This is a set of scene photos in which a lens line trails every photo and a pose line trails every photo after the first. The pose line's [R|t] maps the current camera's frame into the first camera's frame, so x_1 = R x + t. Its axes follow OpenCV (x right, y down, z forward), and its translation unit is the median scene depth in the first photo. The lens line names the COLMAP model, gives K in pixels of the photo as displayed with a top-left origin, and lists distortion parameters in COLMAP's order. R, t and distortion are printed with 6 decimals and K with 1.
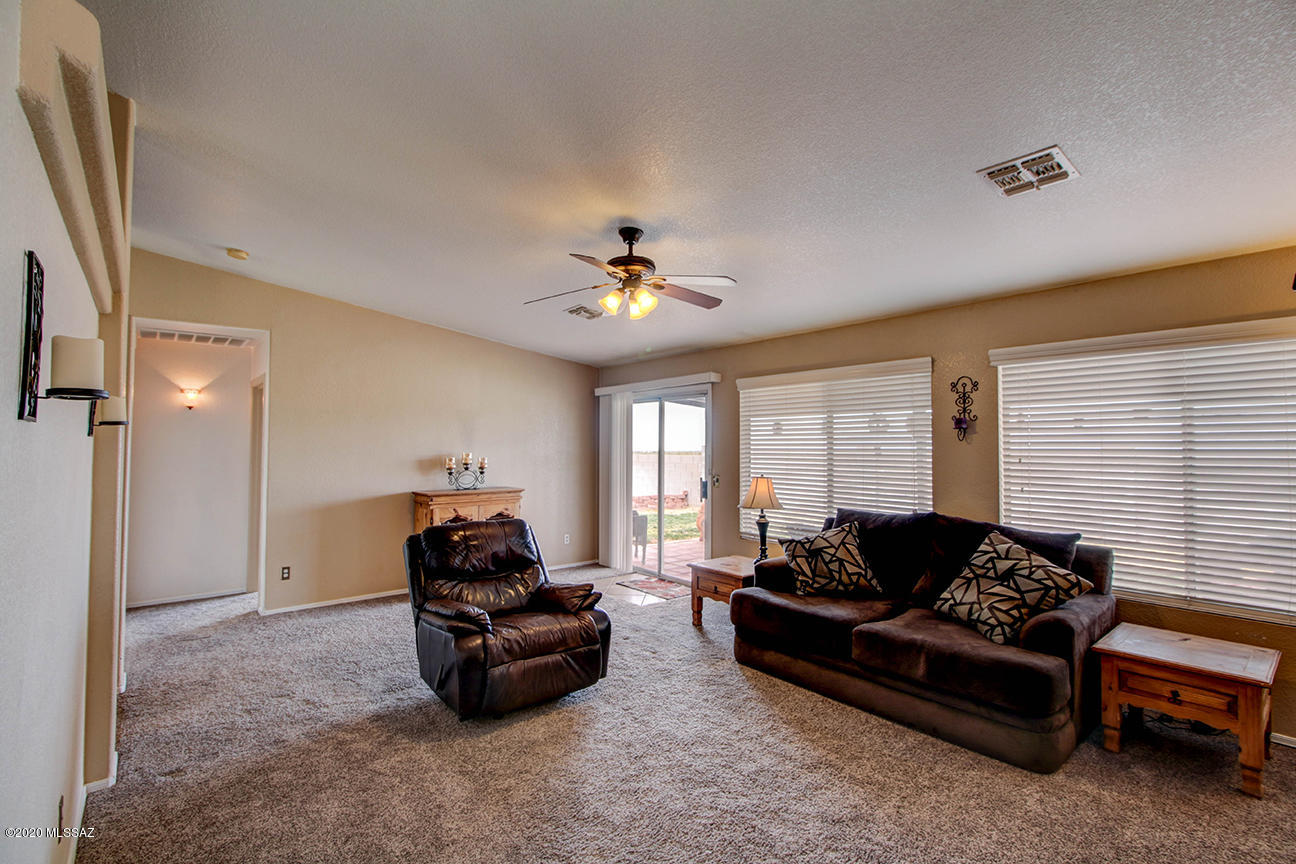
lens RADIAL K [[595.3, 0, 646.9], [0, 595.3, 432.2], [0, 0, 1]] dist [0.015097, -0.002985]
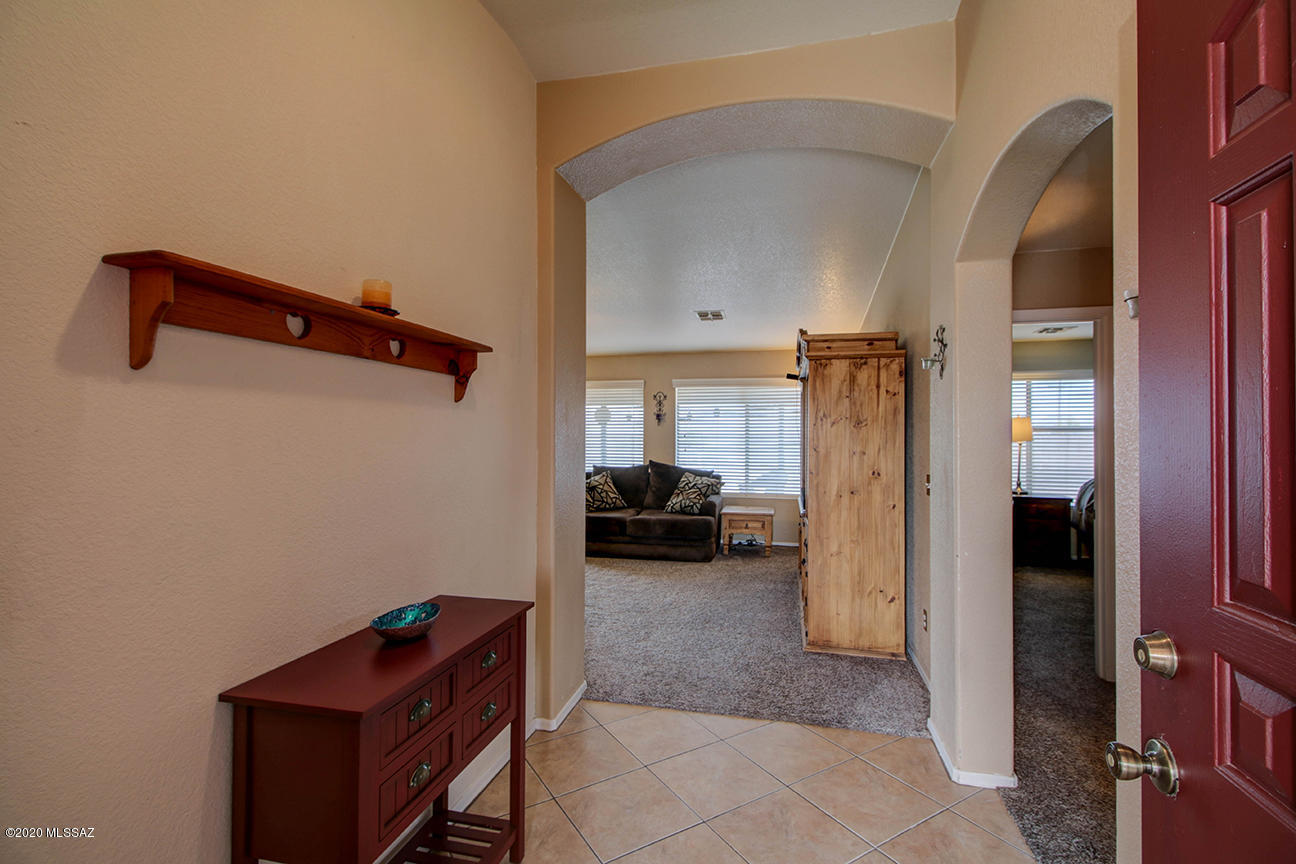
lens RADIAL K [[595.3, 0, 649.4], [0, 595.3, 430.8], [0, 0, 1]] dist [0.015097, -0.002985]
pose [[0.806405, 0.008352, 0.591305, -0.636390], [-0.012215, 0.999922, 0.002535, 0.026585], [-0.591238, -0.009267, 0.806444, -0.523980]]
